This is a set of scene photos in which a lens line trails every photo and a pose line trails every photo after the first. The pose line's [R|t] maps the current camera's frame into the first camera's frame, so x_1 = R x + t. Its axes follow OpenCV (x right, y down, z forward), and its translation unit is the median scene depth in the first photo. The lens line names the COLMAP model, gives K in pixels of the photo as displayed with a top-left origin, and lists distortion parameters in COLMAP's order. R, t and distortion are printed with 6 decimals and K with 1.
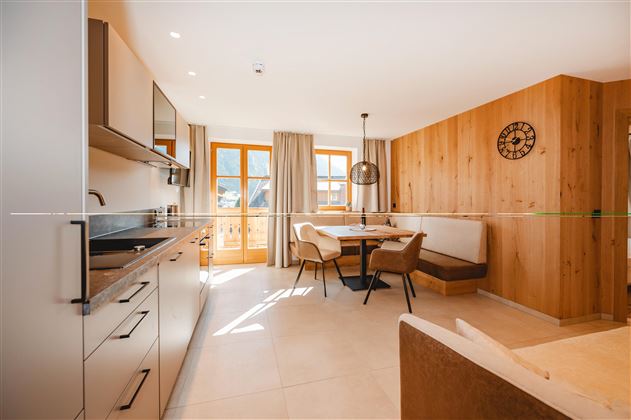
lens RADIAL K [[253.7, 0, 322.1], [0, 253.7, 198.7], [0, 0, 1]] dist [0.001796, -0.000040]
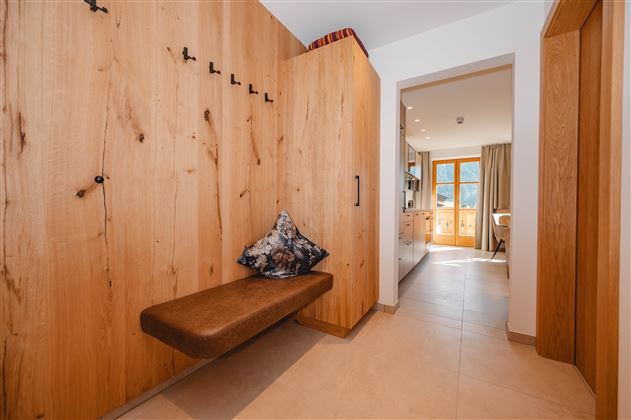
lens RADIAL K [[253.7, 0, 314.3], [0, 253.7, 212.5], [0, 0, 1]] dist [0.001796, -0.000040]
pose [[0.663600, 0.015877, -0.747919, 0.217902], [-0.010086, 0.999874, 0.012277, 0.067971], [0.748019, -0.000603, 0.663677, -0.504938]]
